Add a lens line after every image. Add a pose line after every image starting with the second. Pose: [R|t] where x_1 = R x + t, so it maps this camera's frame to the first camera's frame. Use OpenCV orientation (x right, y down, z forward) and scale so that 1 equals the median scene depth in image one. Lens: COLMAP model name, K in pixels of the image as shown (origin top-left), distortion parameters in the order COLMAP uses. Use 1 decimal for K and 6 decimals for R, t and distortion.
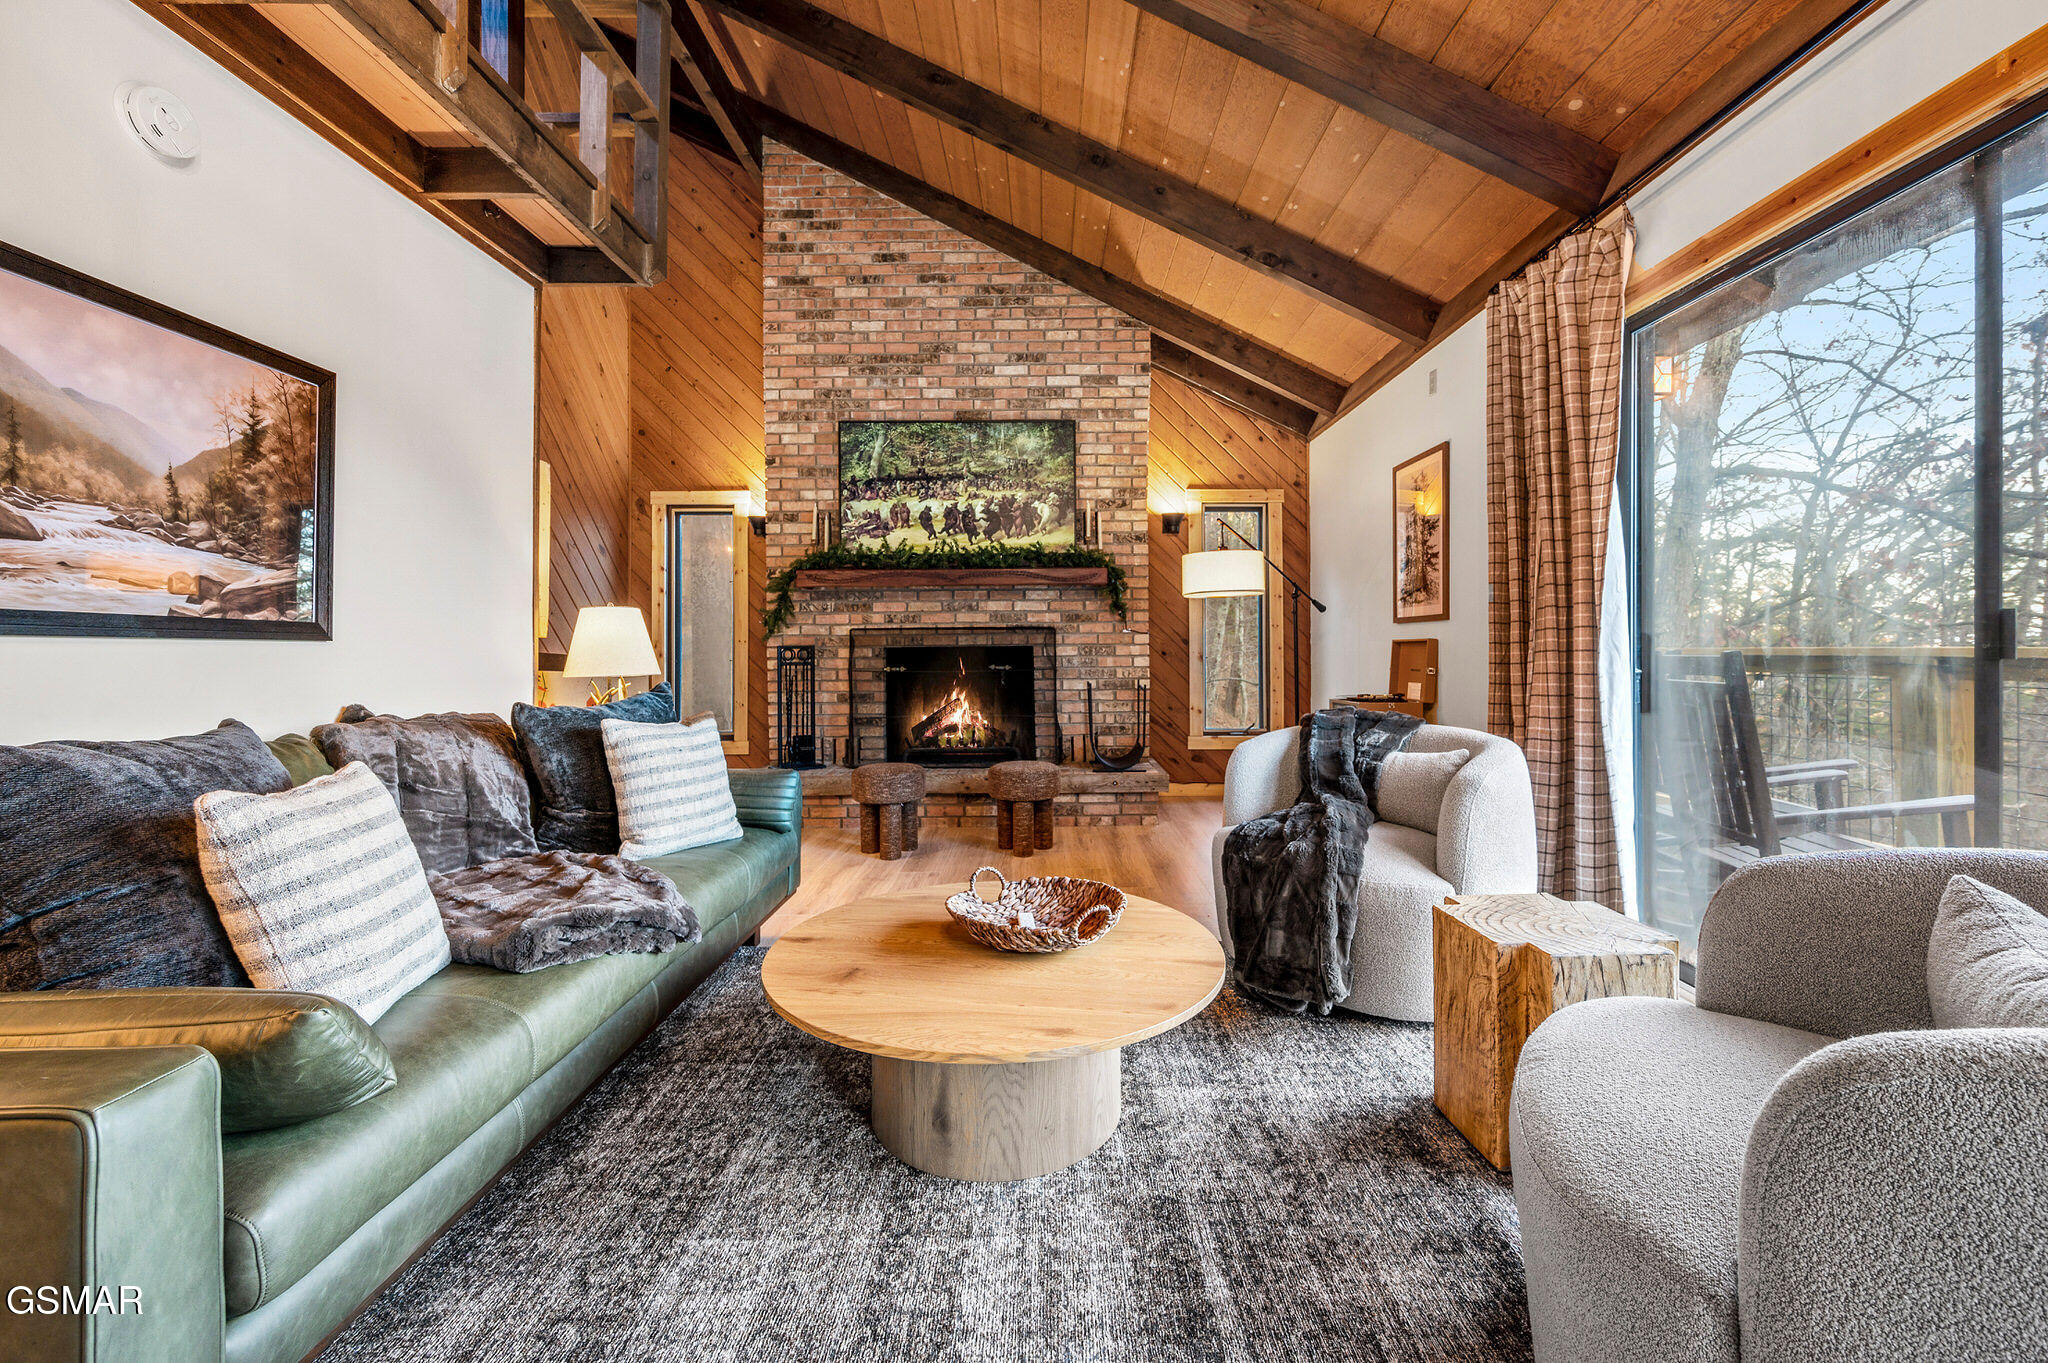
lens RADIAL K [[812.9, 0, 1034.8], [0, 812.9, 645.3], [0, 0, 1]] dist [-0.003163, 0.000997]
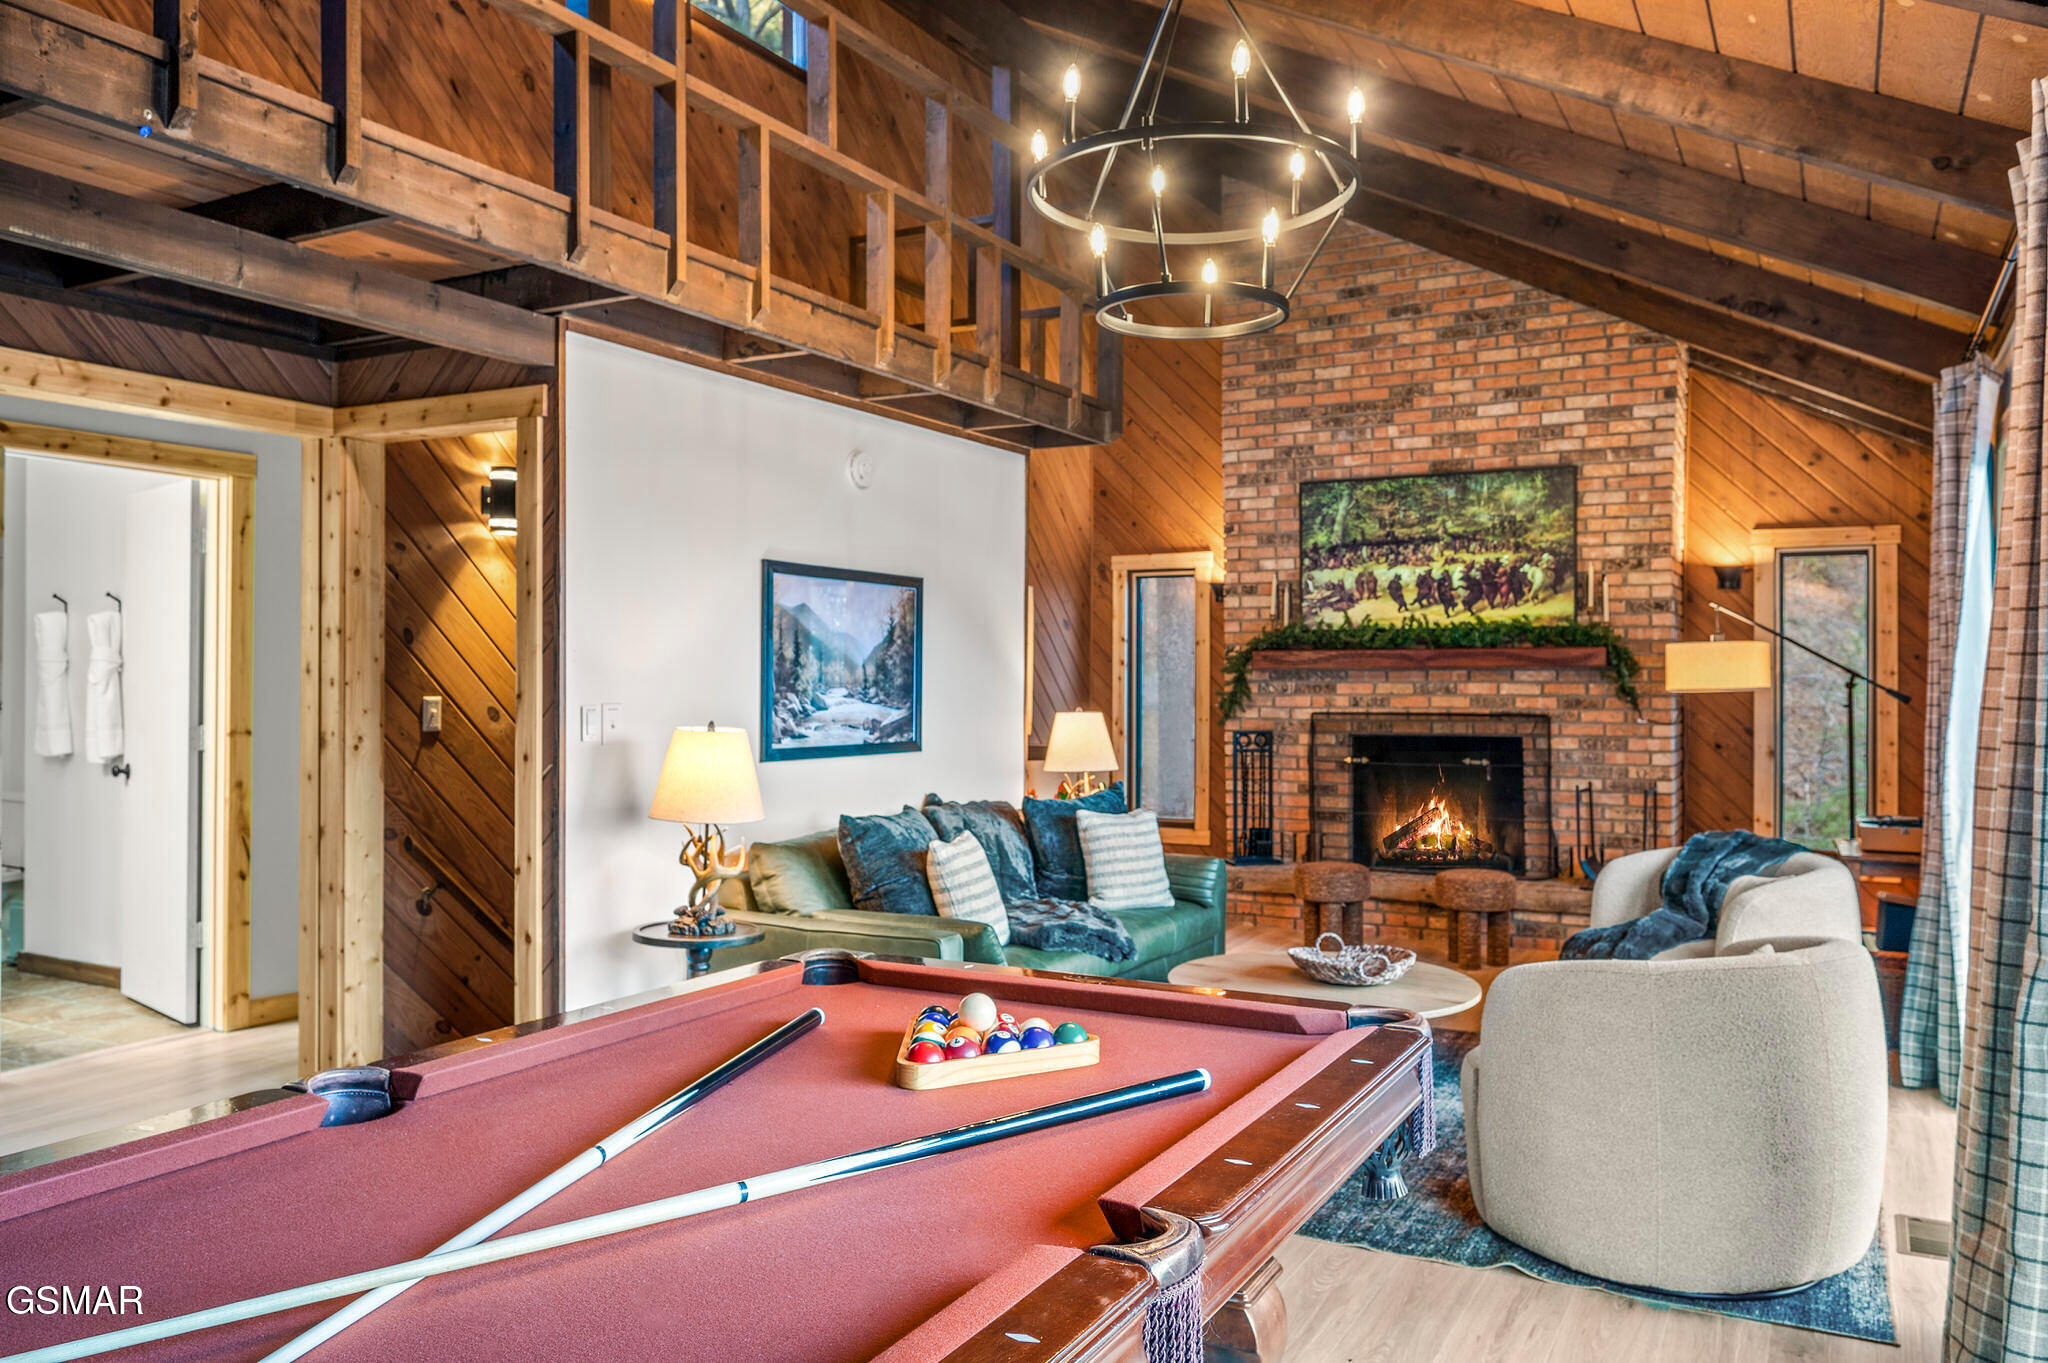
lens RADIAL K [[1482.9, 0, 1024.8], [0, 1482.9, 680.4], [0, 0, 1]] dist [-0.010338, 0.006291]
pose [[0.876019, 0.007098, -0.482223, 0.287703], [-0.001329, 0.999923, 0.012305, -0.075970], [0.482274, -0.010139, 0.875962, -0.594716]]
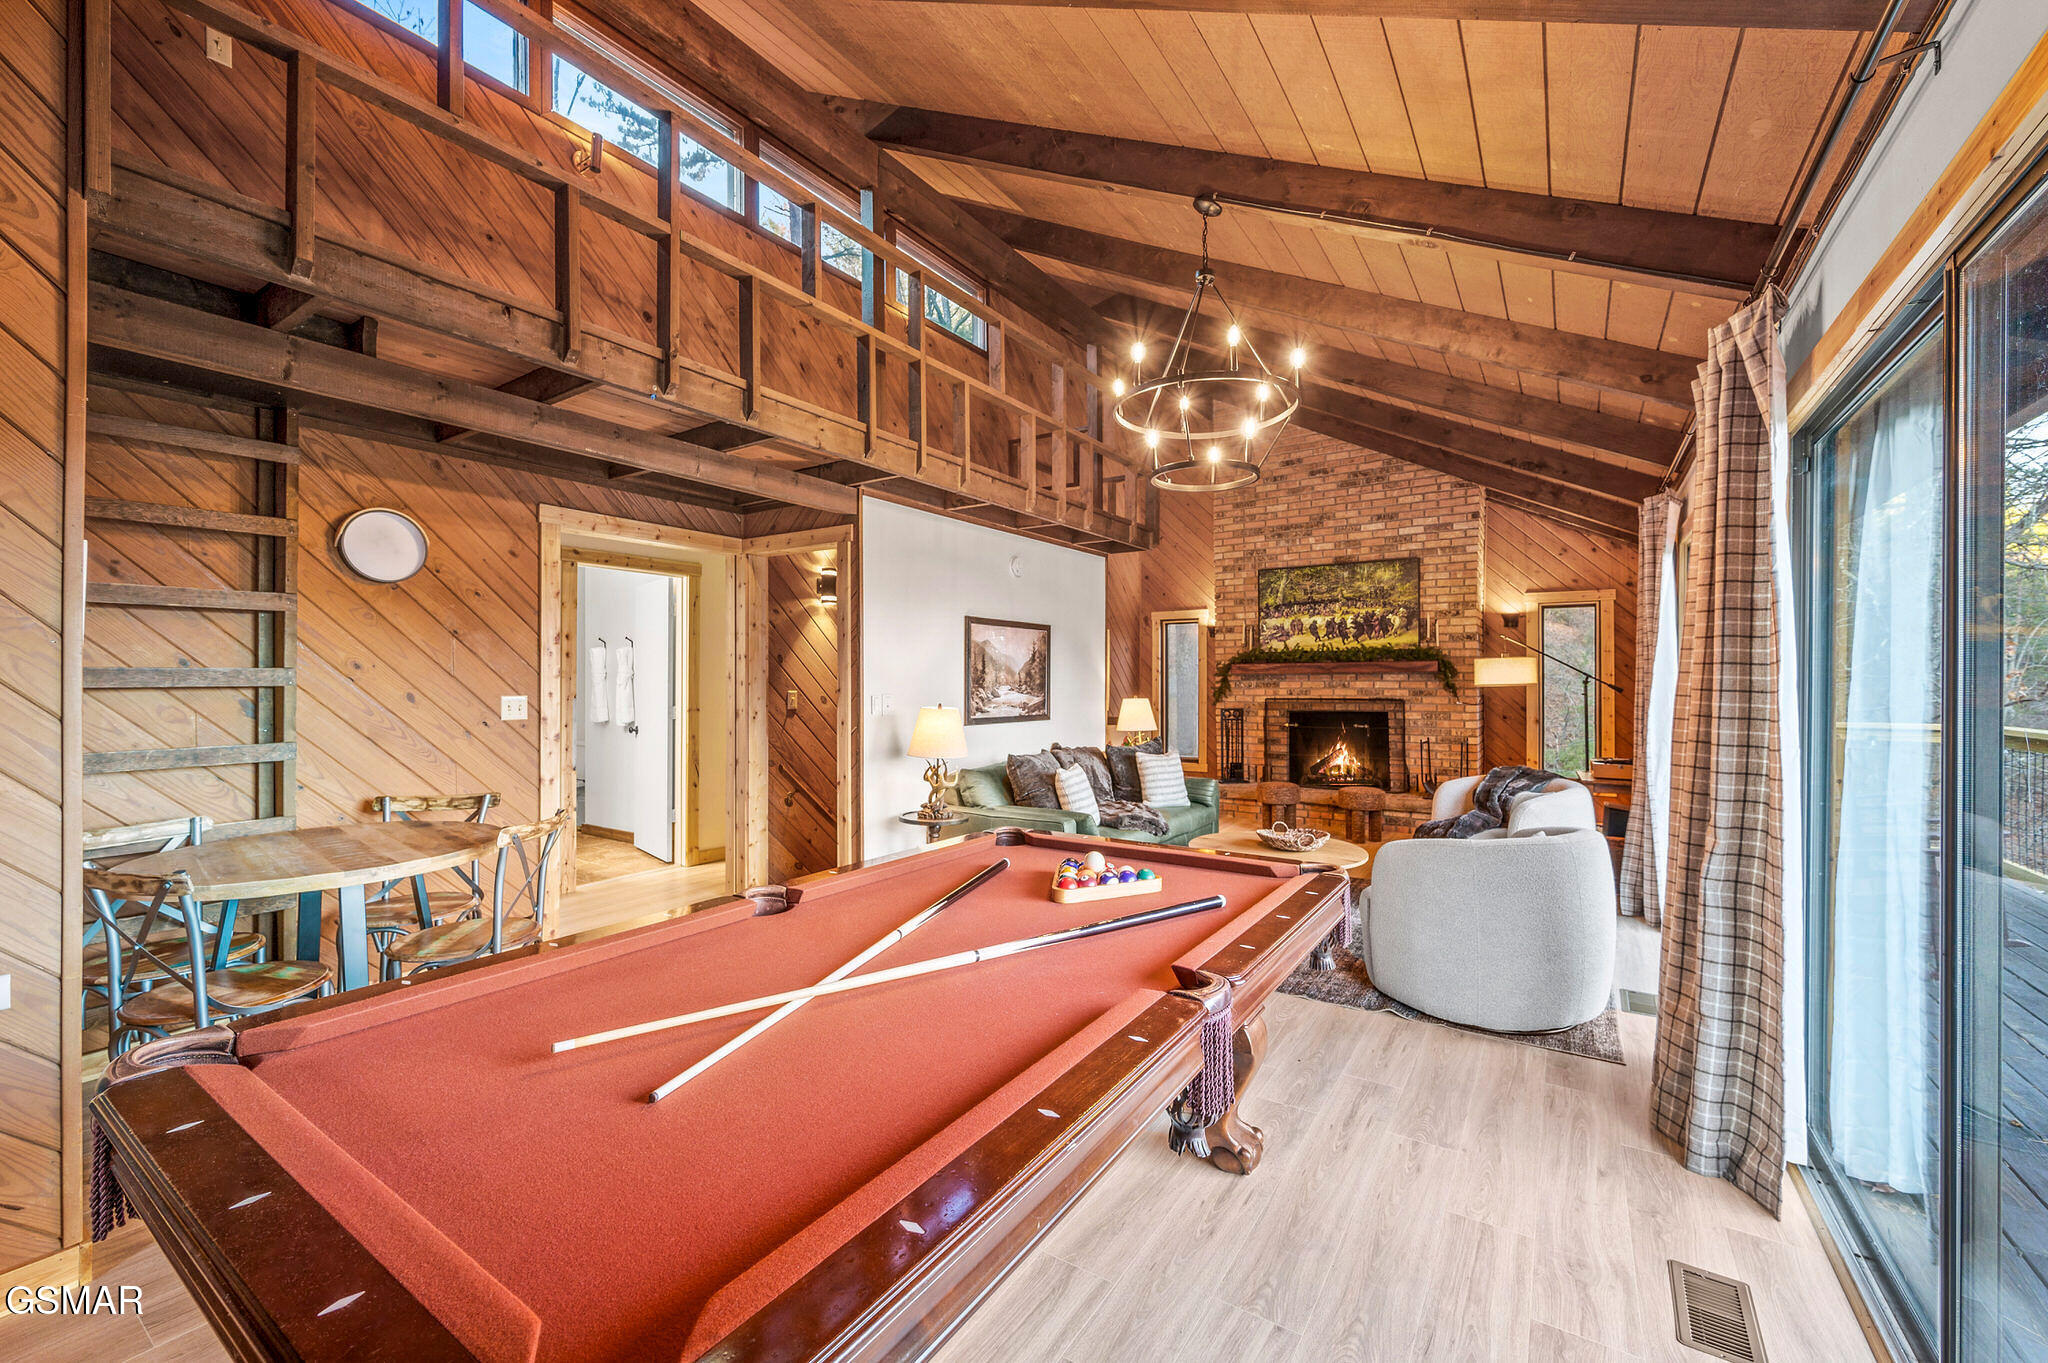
lens RADIAL K [[812.9, 0, 1024.2], [0, 812.9, 680.3], [0, 0, 1]] dist [-0.003163, 0.000997]
pose [[0.828959, 0.003739, -0.559297, 0.278631], [0.003182, 0.999930, 0.011402, -0.076179], [0.559301, -0.011231, 0.828889, -0.605168]]
